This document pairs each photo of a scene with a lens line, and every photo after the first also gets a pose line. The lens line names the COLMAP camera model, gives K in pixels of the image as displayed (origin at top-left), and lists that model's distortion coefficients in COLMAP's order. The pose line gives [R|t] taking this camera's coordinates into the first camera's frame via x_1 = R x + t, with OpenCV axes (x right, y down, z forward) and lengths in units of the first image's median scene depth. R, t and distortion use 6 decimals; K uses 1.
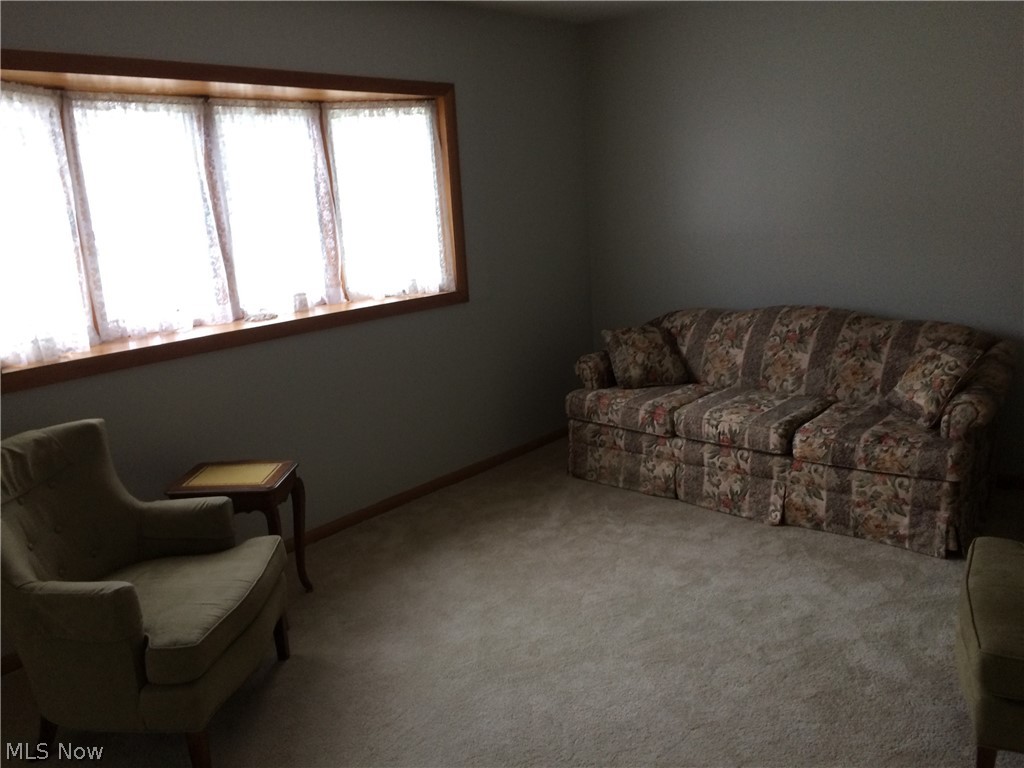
lens RADIAL K [[874.6, 0, 512.0], [0, 874.6, 384.0], [0, 0, 1]] dist [0.079329, -0.101833]
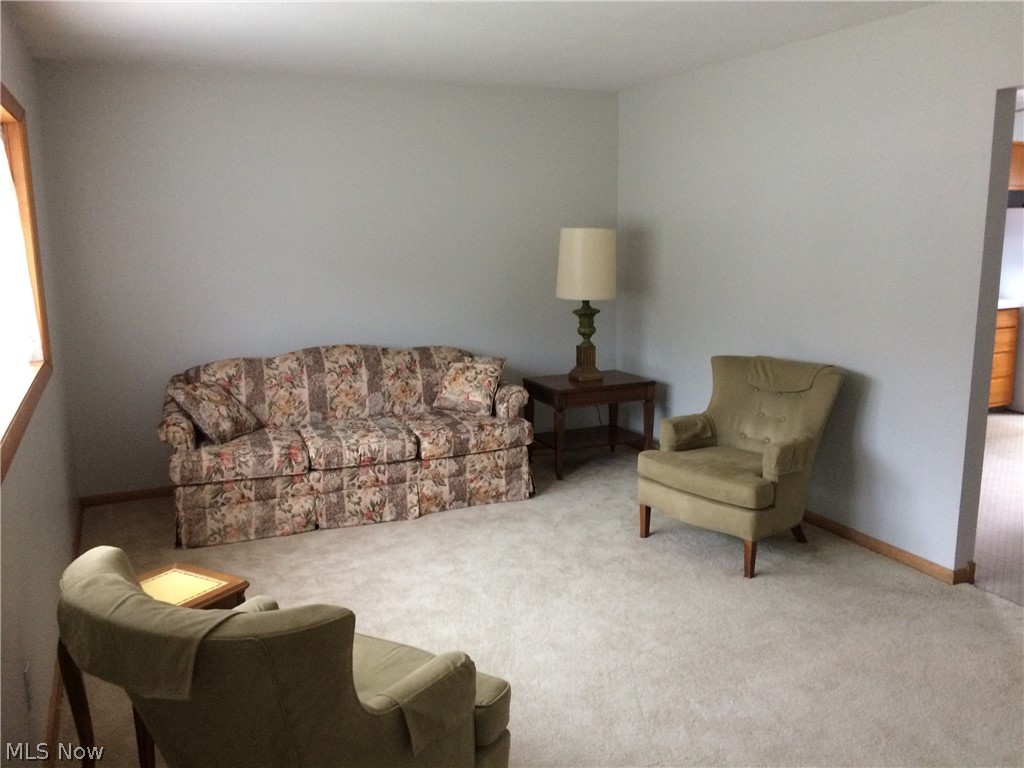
lens RADIAL K [[874.6, 0, 512.0], [0, 874.6, 384.0], [0, 0, 1]] dist [0.079329, -0.101833]
pose [[0.455977, -0.117457, 0.882207, -0.665986], [0.189319, 0.981367, 0.032807, -0.034962], [-0.869622, 0.152060, 0.469718, 0.278152]]
